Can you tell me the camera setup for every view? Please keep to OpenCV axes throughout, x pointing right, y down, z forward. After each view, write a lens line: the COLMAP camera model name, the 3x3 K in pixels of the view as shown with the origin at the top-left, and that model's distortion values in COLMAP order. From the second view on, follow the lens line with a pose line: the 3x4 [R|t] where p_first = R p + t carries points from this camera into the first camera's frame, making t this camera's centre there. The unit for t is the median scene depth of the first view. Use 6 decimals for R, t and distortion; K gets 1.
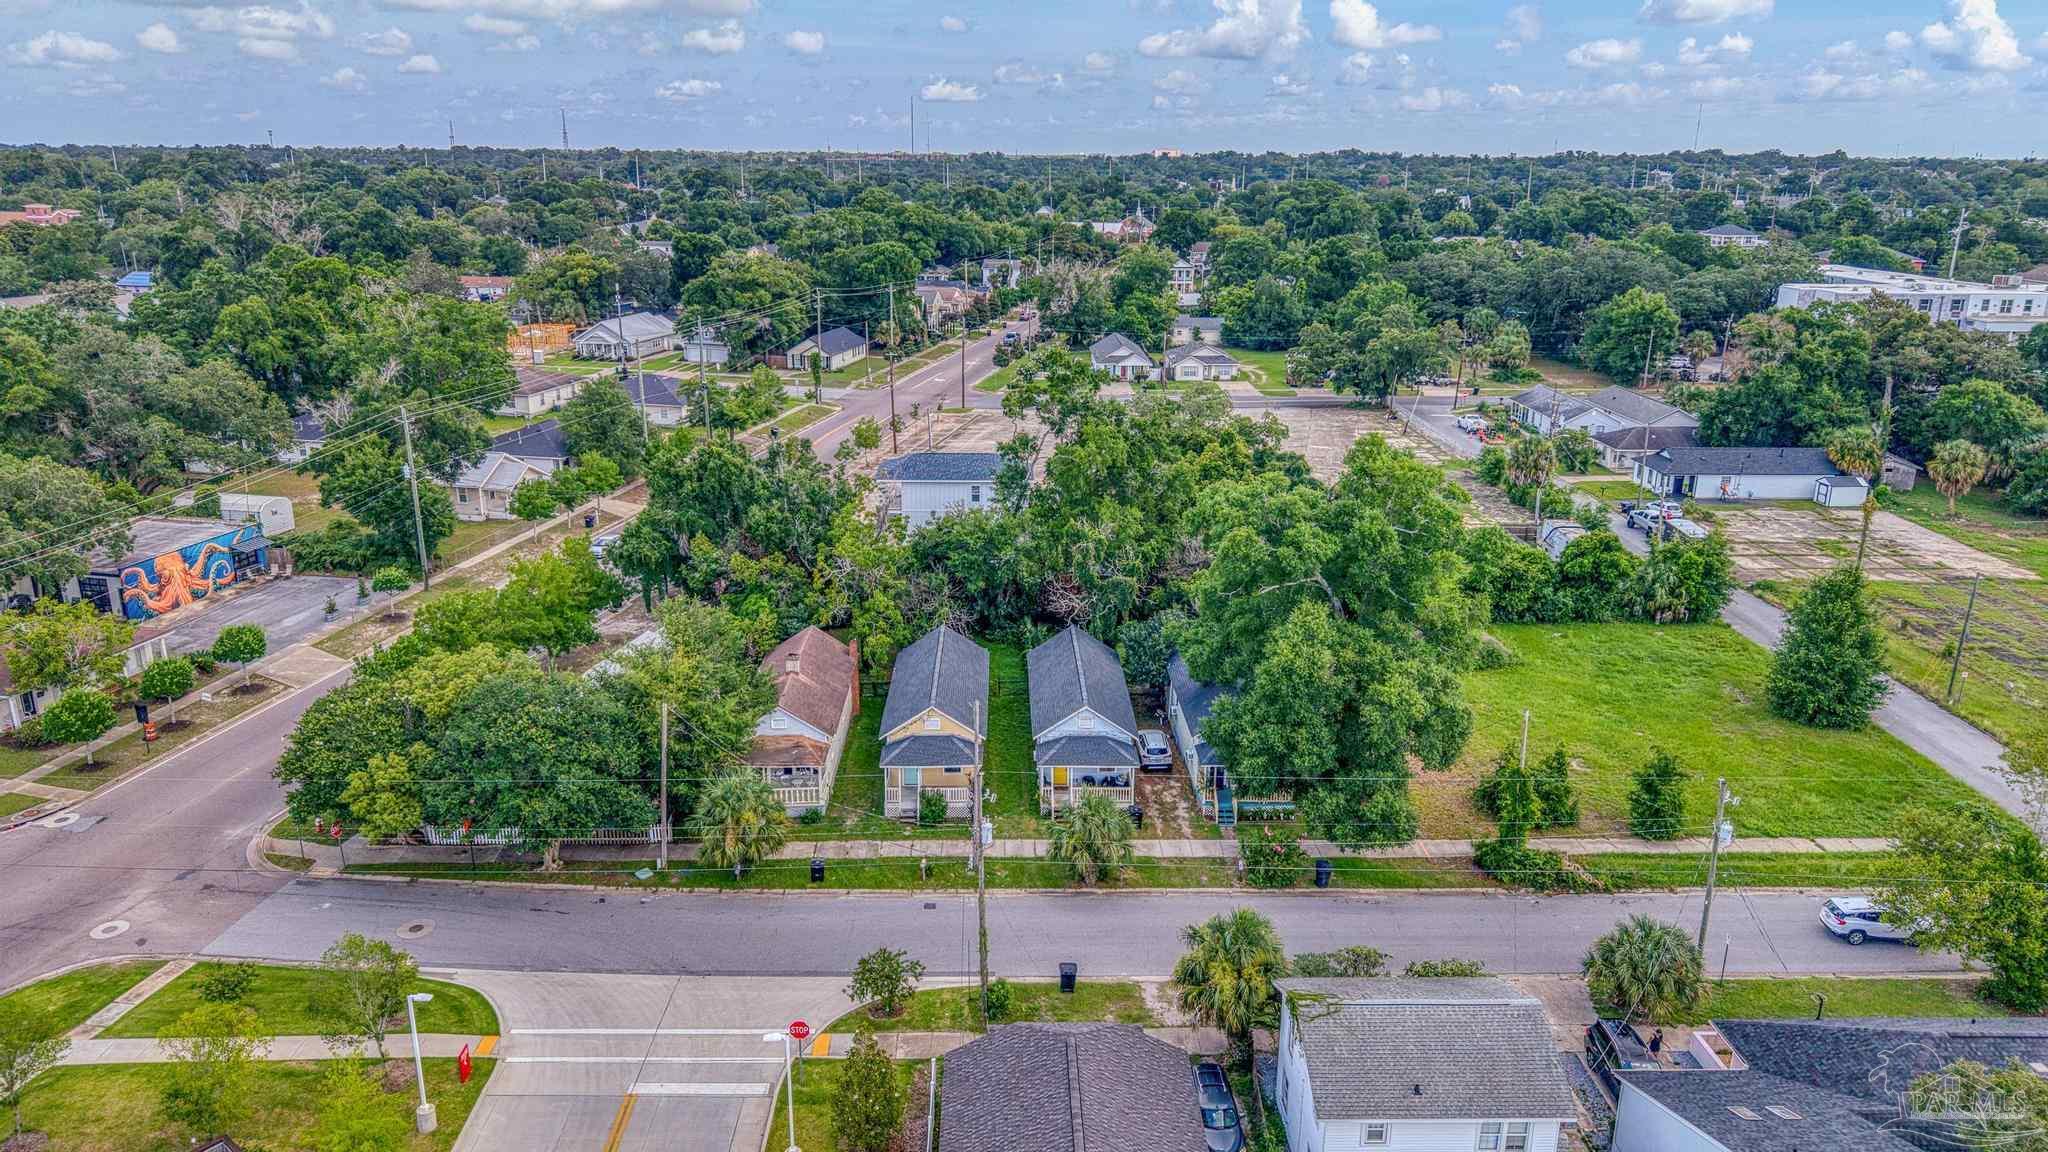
lens RADIAL K [[1370.8, 0, 1026.2], [0, 1370.8, 561.1], [0, 0, 1]] dist [0.030420, -0.031355]
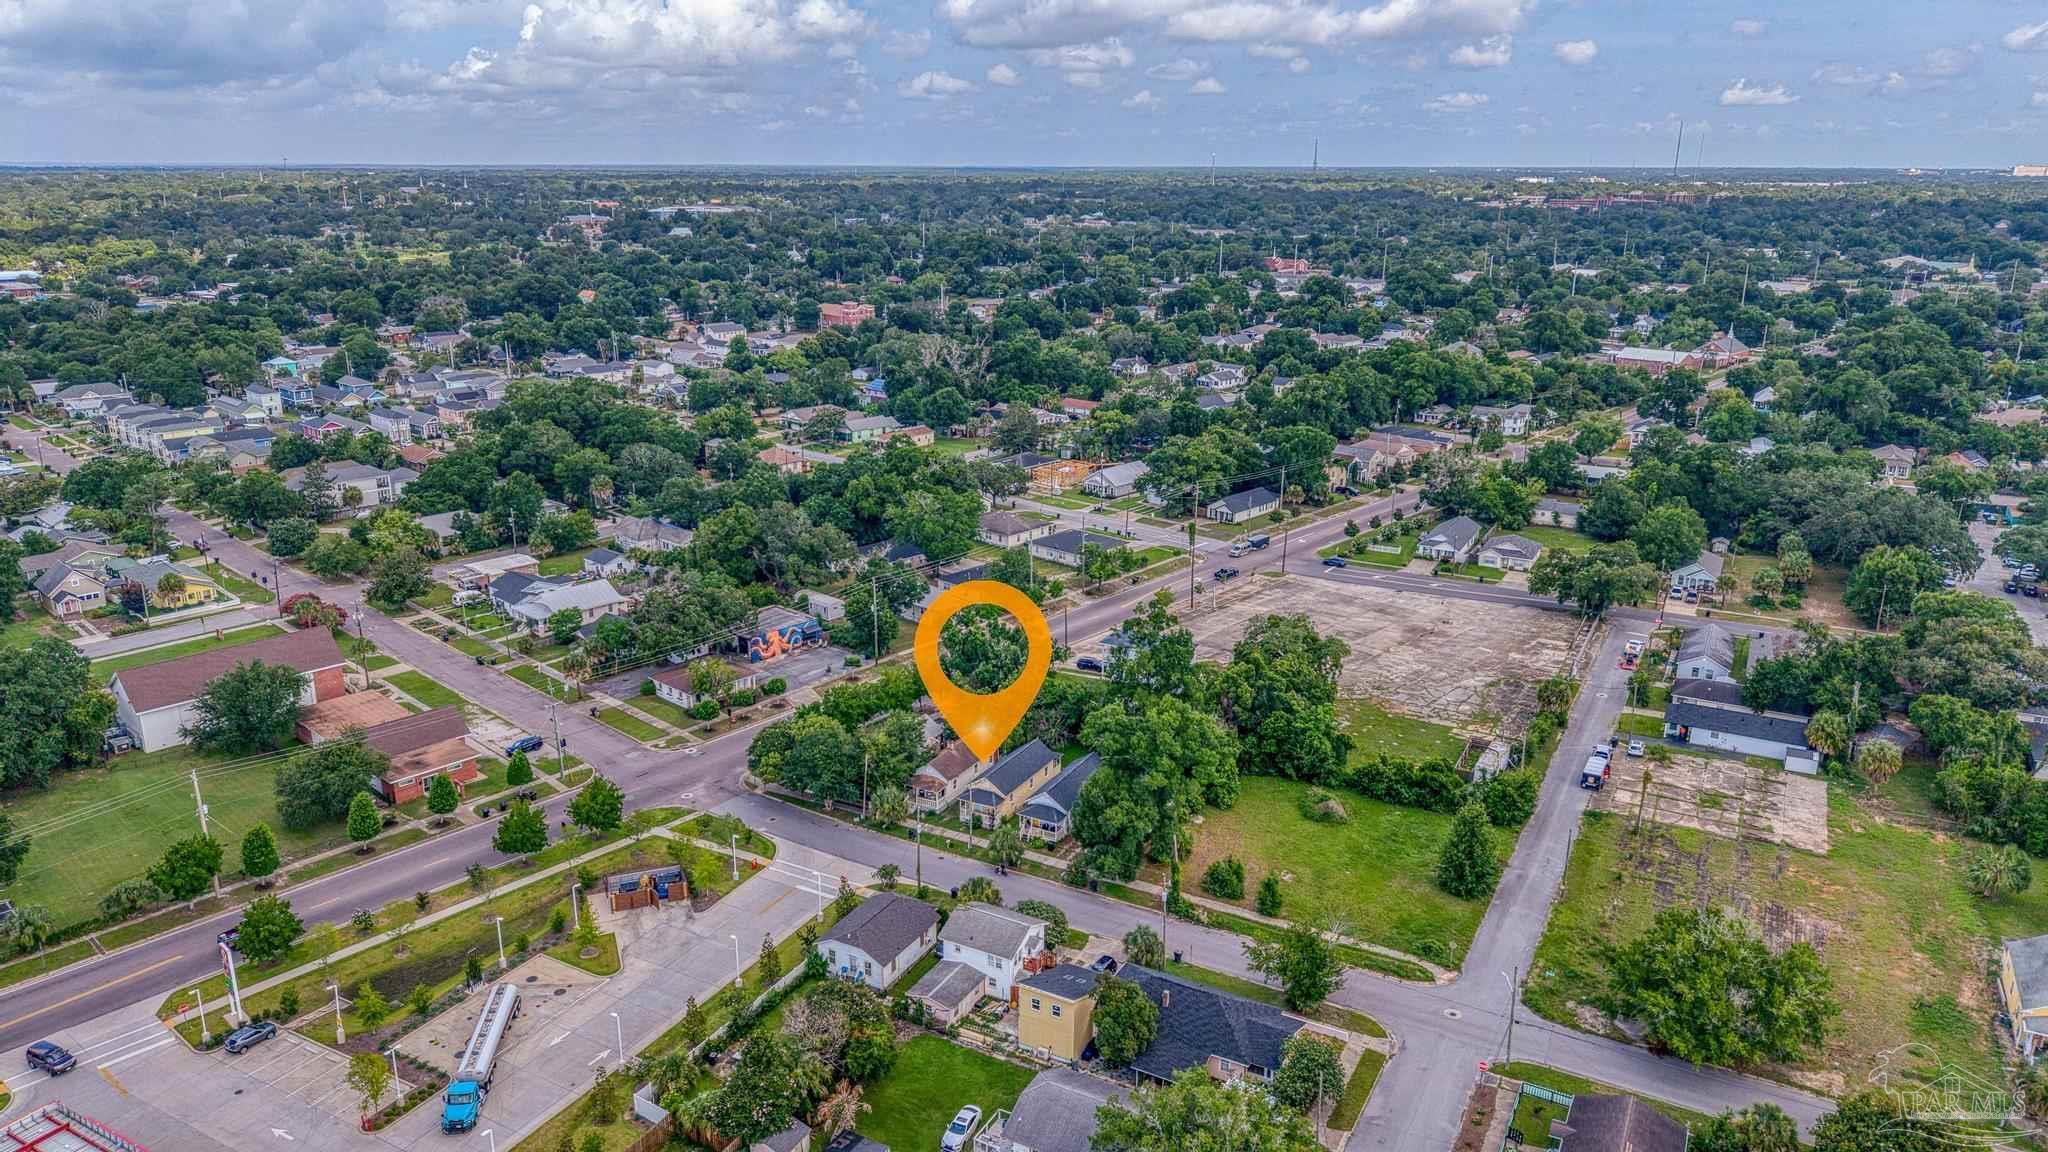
lens RADIAL K [[1370.8, 0, 1010.5], [0, 1370.8, 559.8], [0, 0, 1]] dist [0.030420, -0.031355]
pose [[0.863335, 0.135246, -0.486169, 1.016380], [-0.138733, 0.989905, 0.029018, -0.321790], [0.485186, 0.042395, 0.873383, -0.976775]]
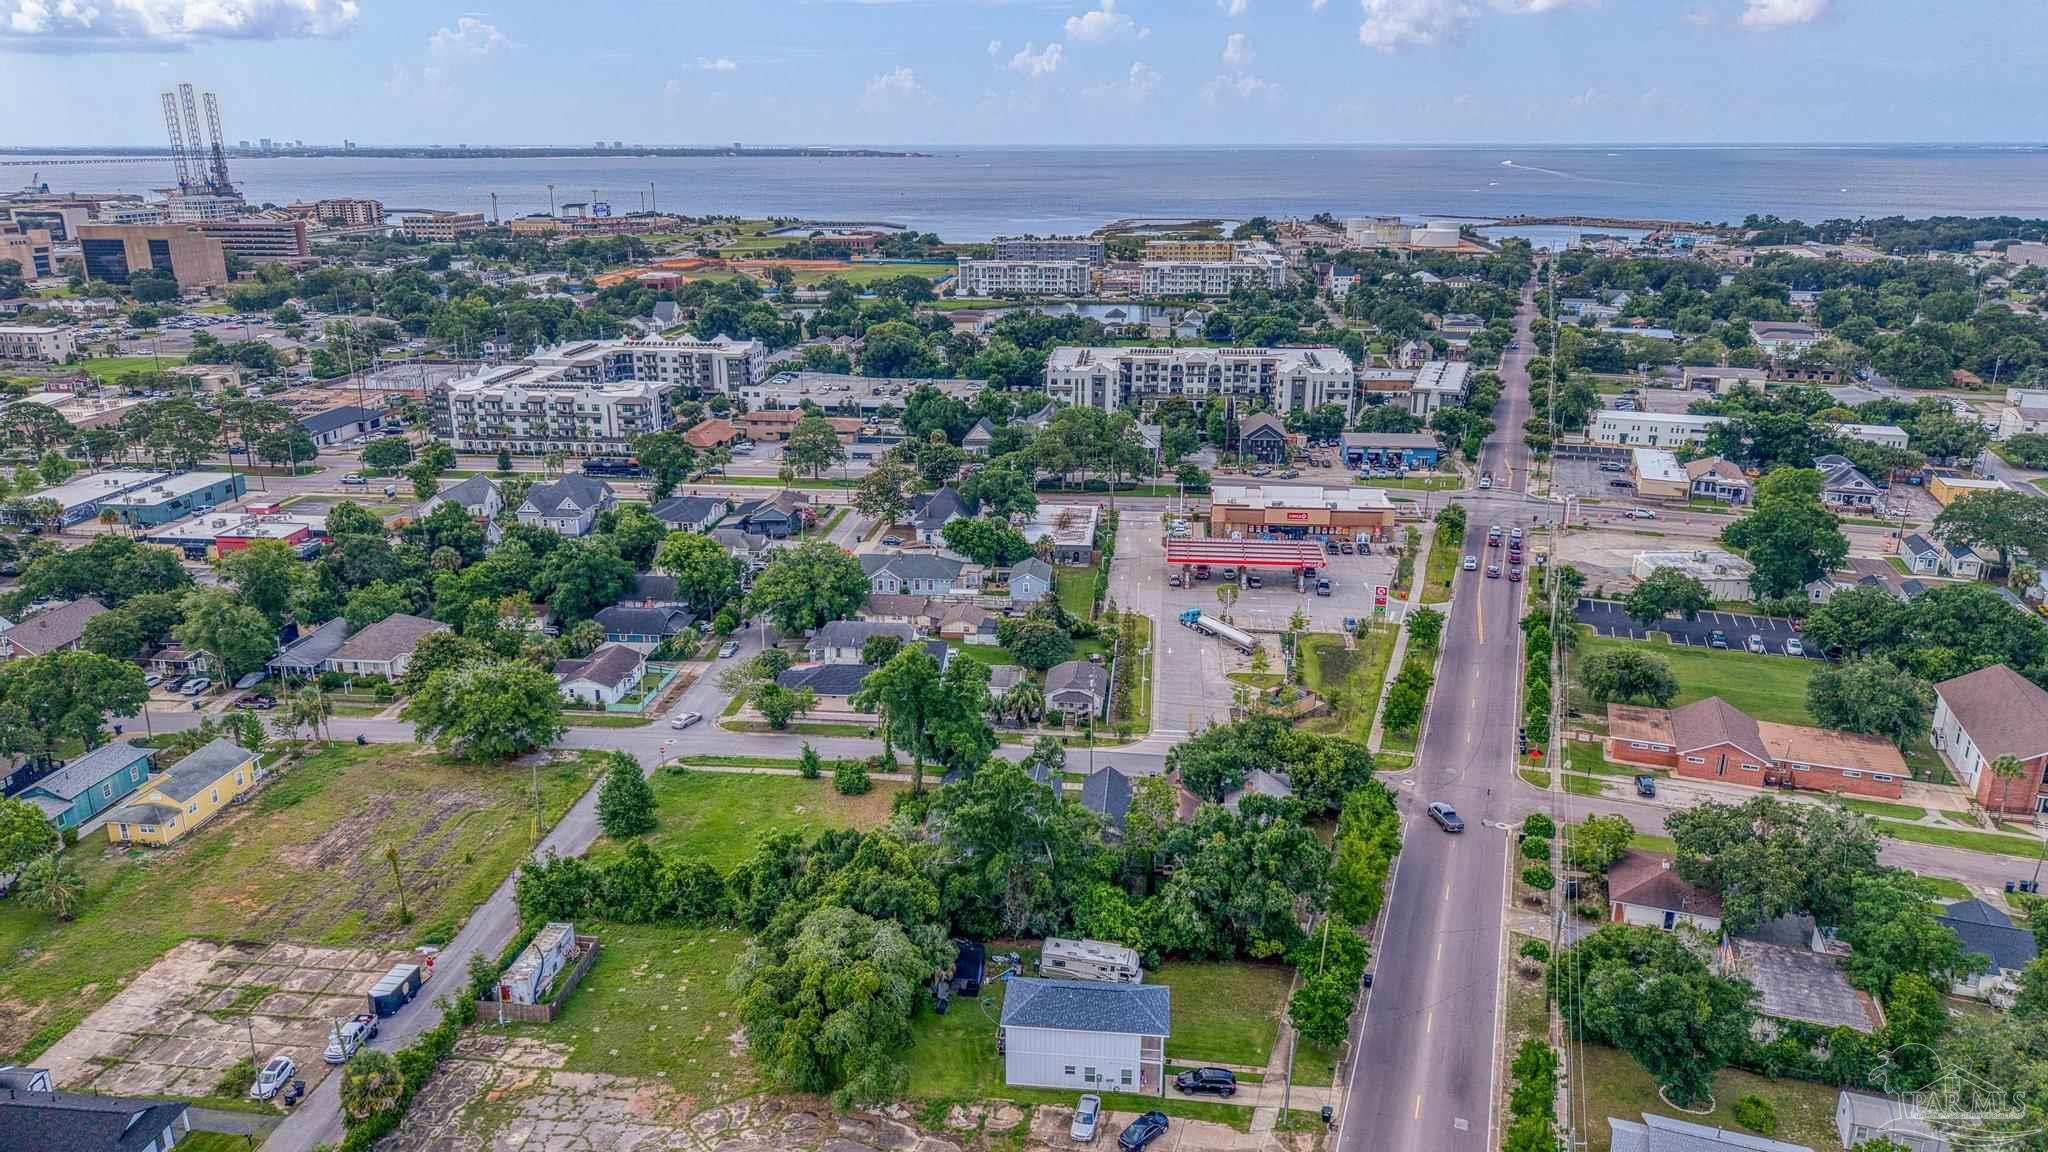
lens RADIAL K [[1370.8, 0, 1018.0], [0, 1370.8, 577.4], [0, 0, 1]] dist [0.030420, -0.031355]
pose [[-0.992469, -0.042536, 0.114870, -0.162885], [0.029119, 0.828960, 0.558549, -1.379694], [-0.118981, 0.557687, -0.821479, 2.645830]]
